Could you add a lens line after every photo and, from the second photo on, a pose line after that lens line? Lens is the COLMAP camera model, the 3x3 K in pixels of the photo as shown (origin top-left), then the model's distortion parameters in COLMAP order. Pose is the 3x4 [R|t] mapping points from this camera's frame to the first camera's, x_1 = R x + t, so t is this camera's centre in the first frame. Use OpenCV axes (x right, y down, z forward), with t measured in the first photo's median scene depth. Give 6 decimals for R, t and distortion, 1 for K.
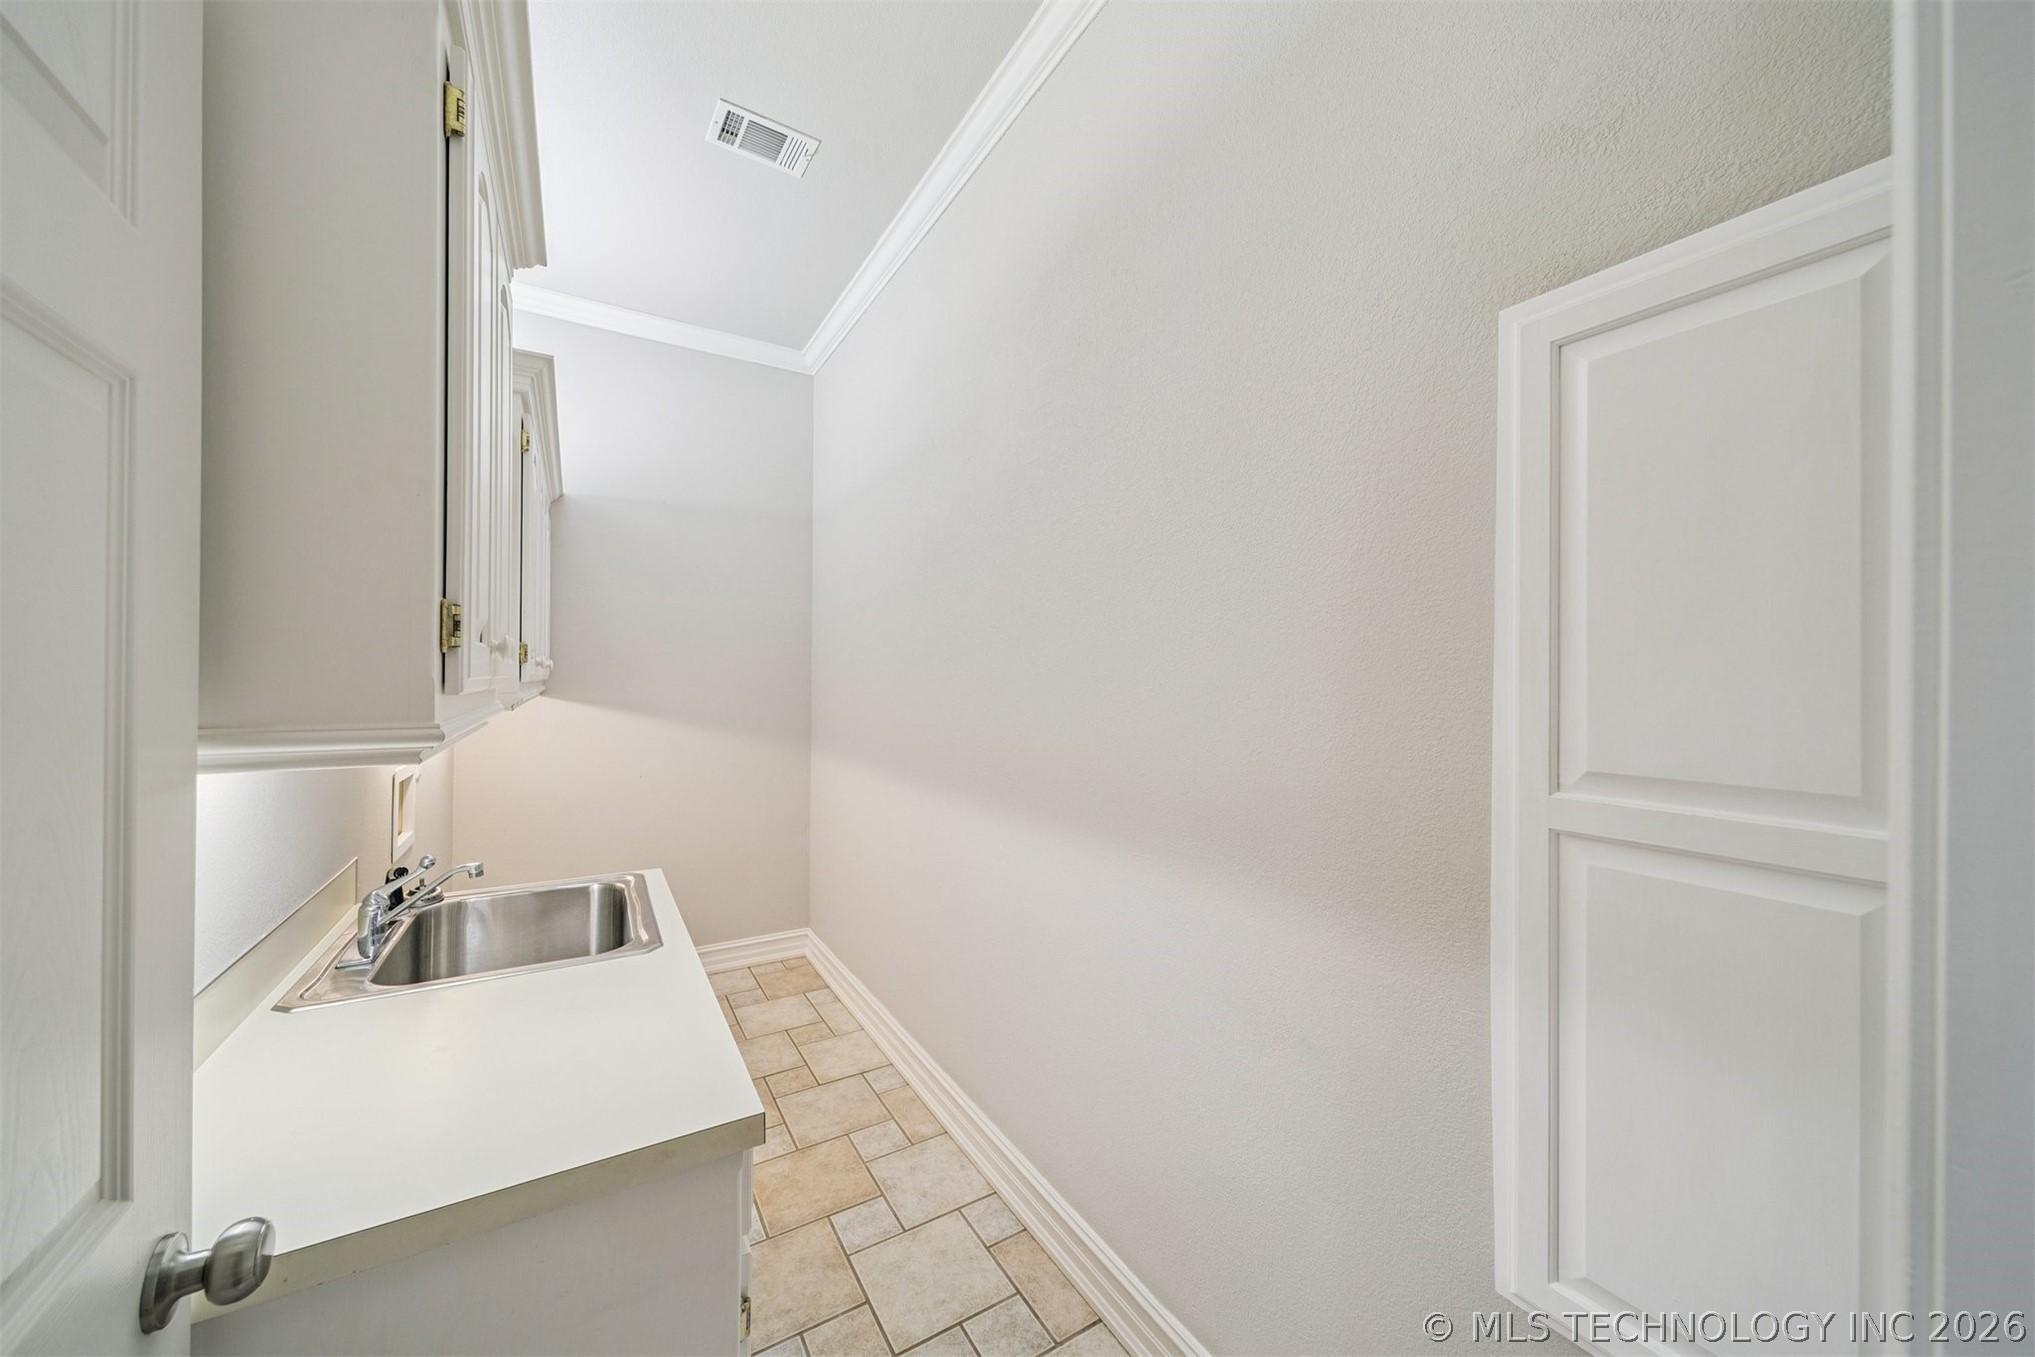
lens RADIAL K [[723.9, 0, 1020.7], [0, 723.9, 678.8], [0, 0, 1]] dist [0.011999, -0.000240]
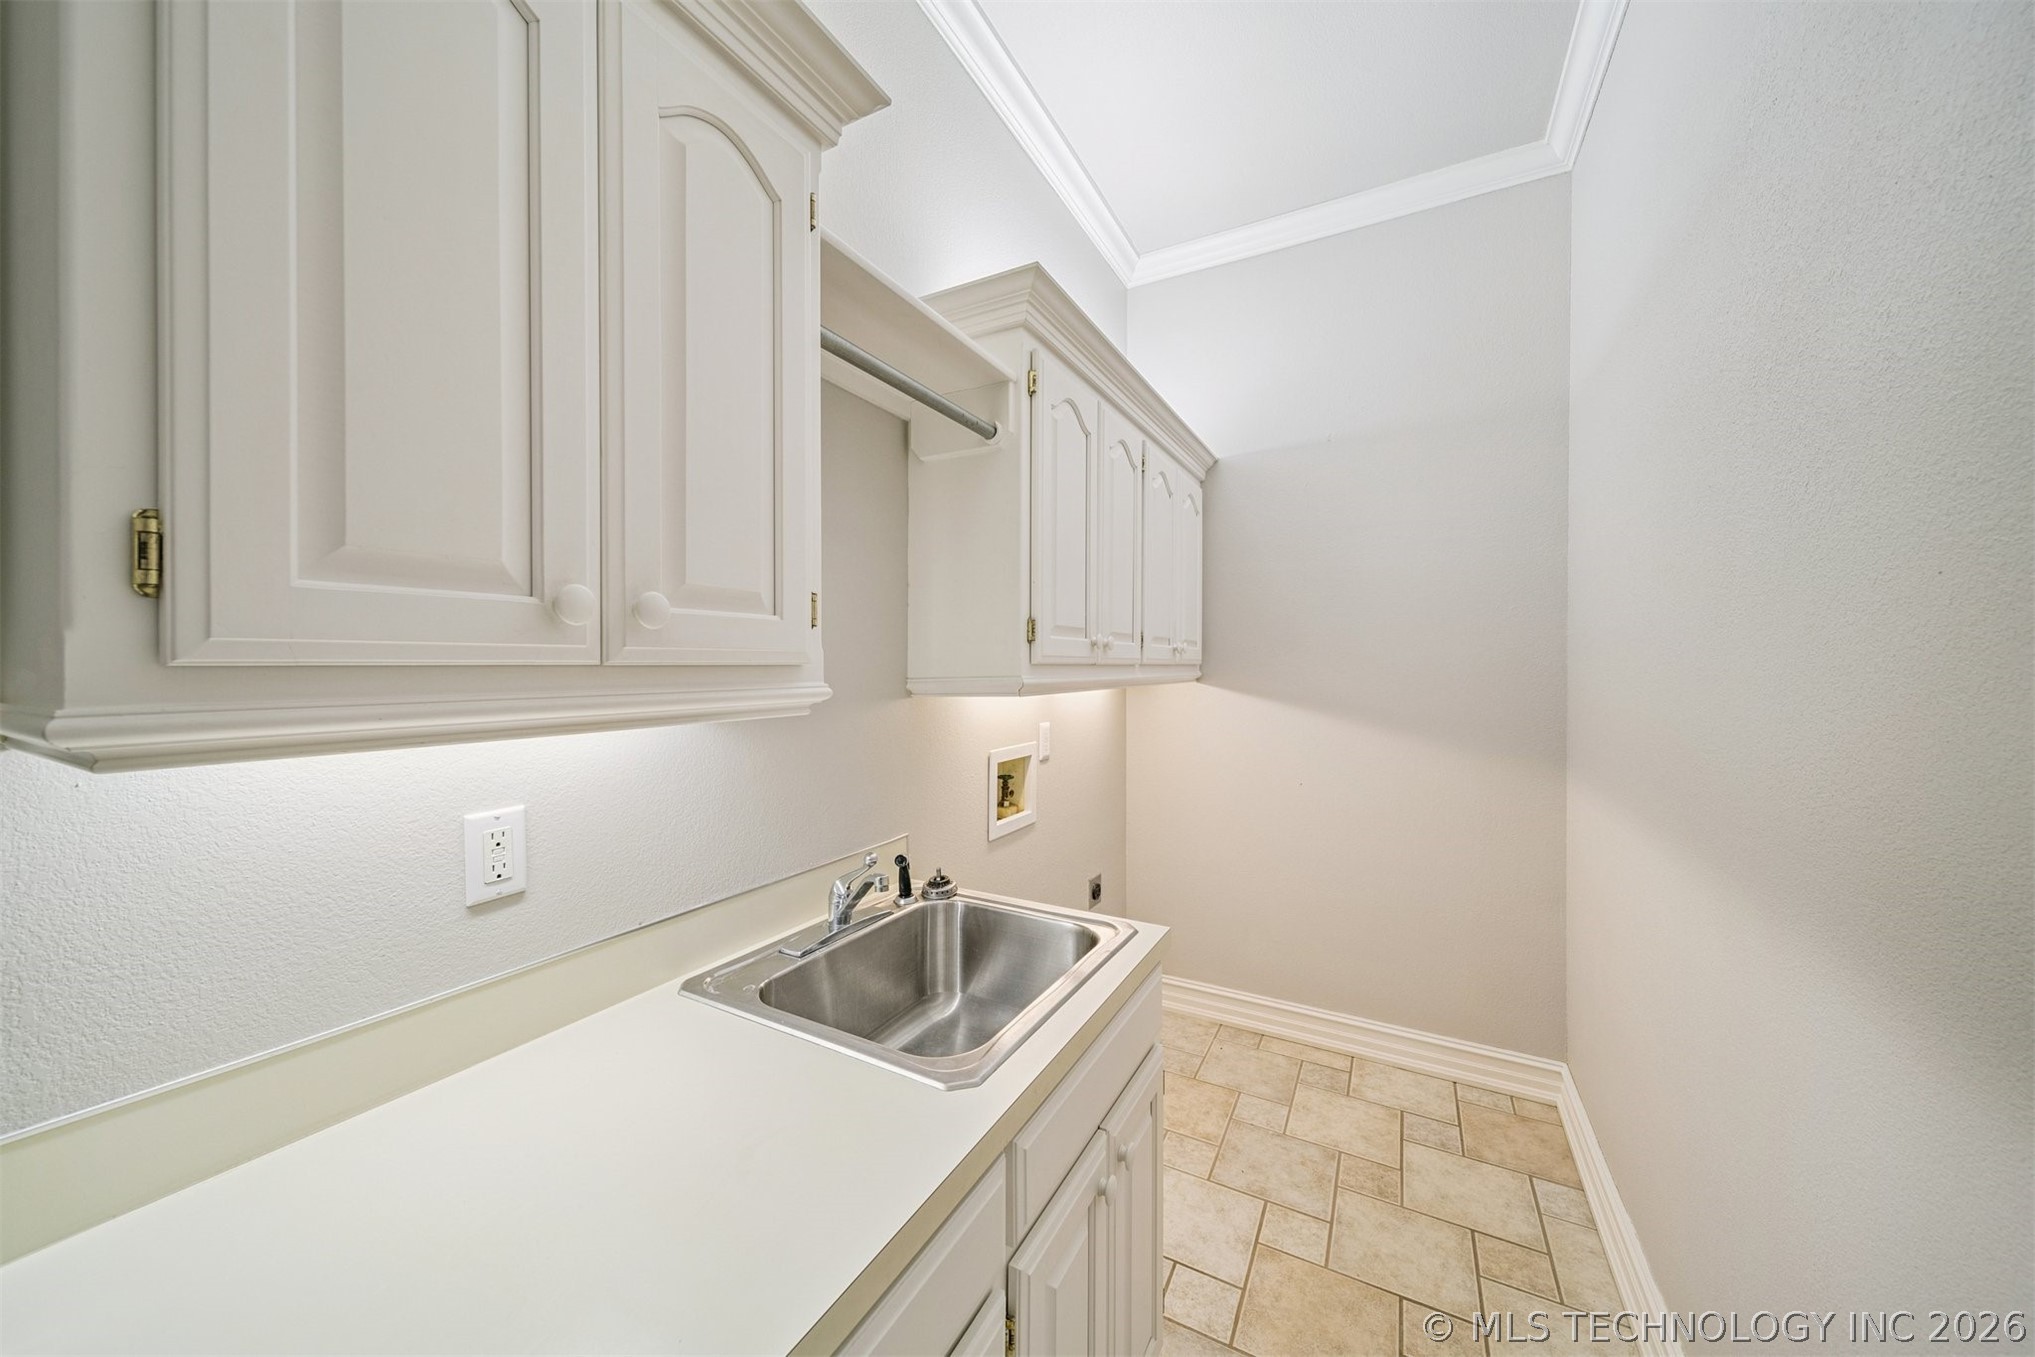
lens RADIAL K [[723.9, 0, 1019.7], [0, 723.9, 663.8], [0, 0, 1]] dist [0.011999, -0.000240]
pose [[0.491061, 0.001566, -0.871124, 0.028211], [-0.005116, 0.999986, -0.001086, 0.002305], [0.871110, 0.004990, 0.491063, 0.318142]]
